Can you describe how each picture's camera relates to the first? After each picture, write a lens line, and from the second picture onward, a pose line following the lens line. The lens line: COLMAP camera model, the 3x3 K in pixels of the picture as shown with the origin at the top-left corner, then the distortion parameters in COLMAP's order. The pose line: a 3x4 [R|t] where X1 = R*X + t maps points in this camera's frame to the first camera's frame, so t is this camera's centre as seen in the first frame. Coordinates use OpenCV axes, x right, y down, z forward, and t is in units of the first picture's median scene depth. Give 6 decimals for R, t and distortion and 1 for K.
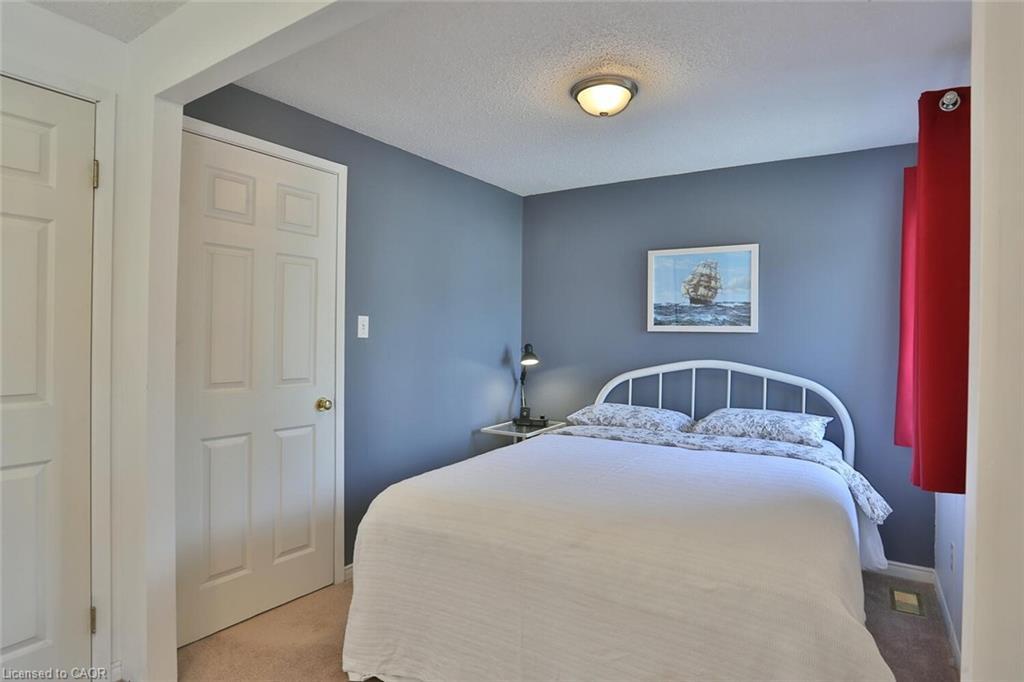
lens RADIAL K [[561.1, 0, 512.0], [0, 561.1, 341.0], [0, 0, 1]] dist [-0.091645, 0.043295]
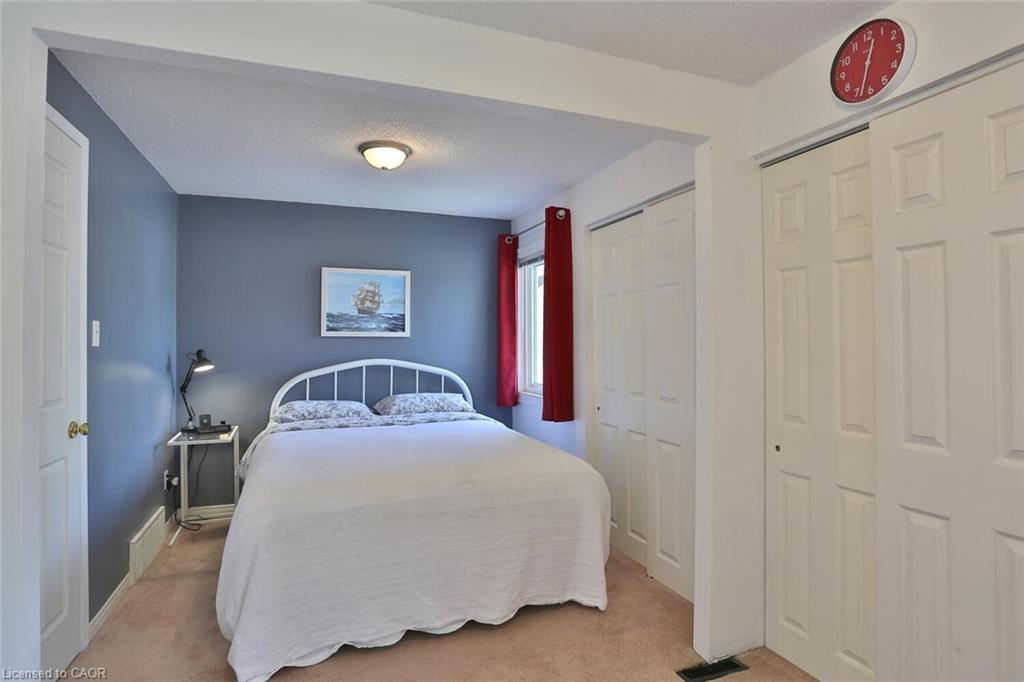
lens RADIAL K [[561.1, 0, 512.0], [0, 561.1, 341.0], [0, 0, 1]] dist [-0.091645, 0.043295]
pose [[0.563858, -0.010866, 0.825801, -0.517997], [0.014045, 0.999895, 0.003566, -0.006499], [-0.825753, 0.009587, 0.563951, 0.022642]]
